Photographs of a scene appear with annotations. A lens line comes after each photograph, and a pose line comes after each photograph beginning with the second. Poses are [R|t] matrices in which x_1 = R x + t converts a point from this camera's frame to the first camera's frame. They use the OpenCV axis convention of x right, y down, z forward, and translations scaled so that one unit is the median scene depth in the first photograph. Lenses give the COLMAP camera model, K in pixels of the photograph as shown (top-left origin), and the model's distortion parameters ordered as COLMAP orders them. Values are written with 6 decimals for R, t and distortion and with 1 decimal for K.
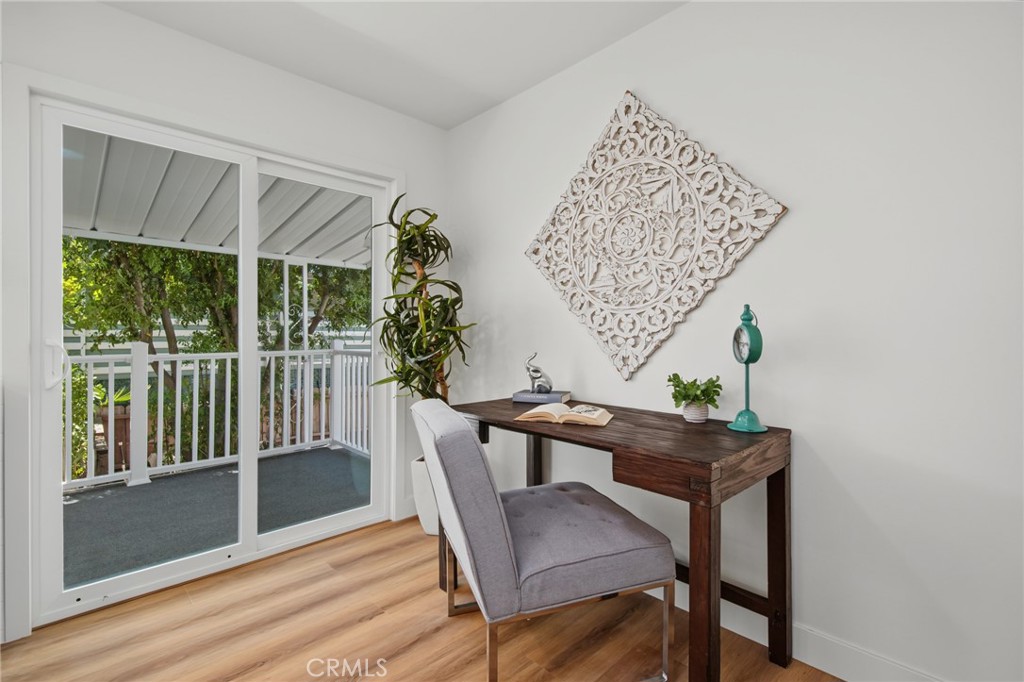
lens RADIAL K [[466.4, 0, 518.9], [0, 466.4, 337.6], [0, 0, 1]] dist [-0.000237, -0.000325]
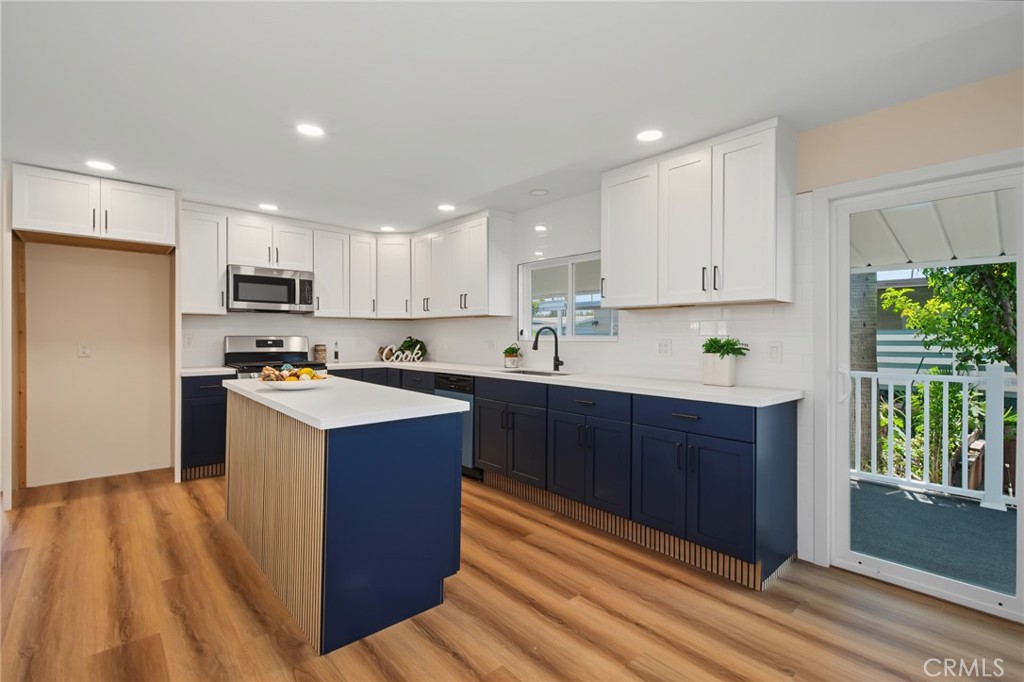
lens RADIAL K [[466.4, 0, 518.9], [0, 466.4, 337.6], [0, 0, 1]] dist [-0.000237, -0.000325]
pose [[-0.040030, -0.005589, -0.999183, 0.401270], [-0.007626, 0.999957, -0.005288, -0.065398], [0.999169, 0.007408, -0.040070, 0.062841]]
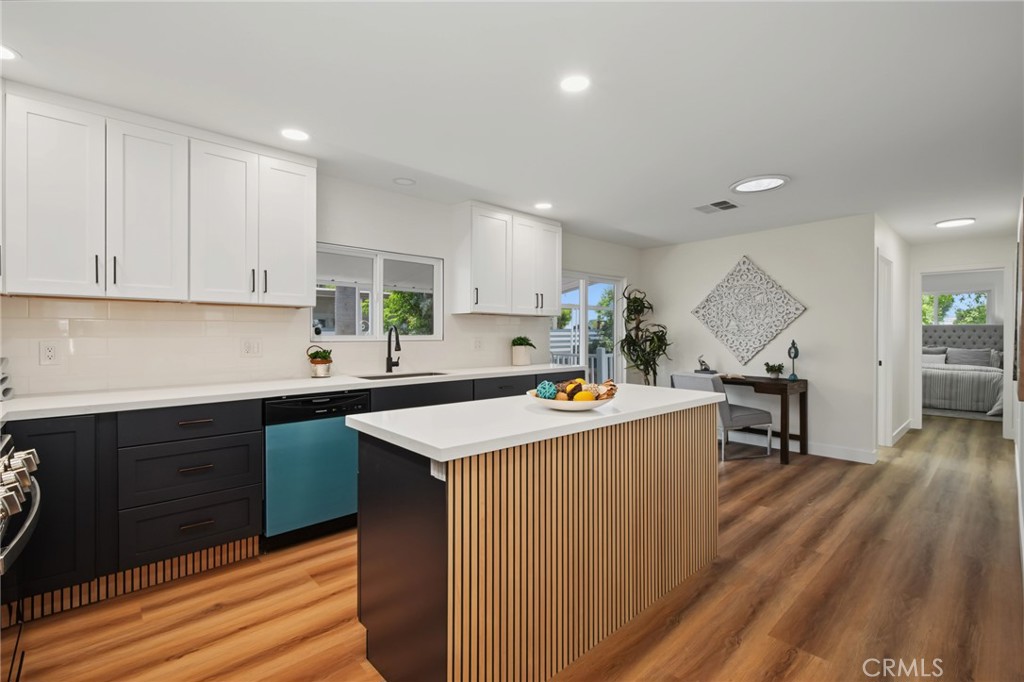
lens RADIAL K [[456.8, 0, 519.0], [0, 456.8, 339.2], [0, 0, 1]] dist [0.001277, -0.000306]
pose [[0.999727, -0.003419, -0.023132, -0.981577], [0.003578, 0.999970, 0.006833, -0.078996], [0.023108, -0.006914, 0.999709, -1.615691]]
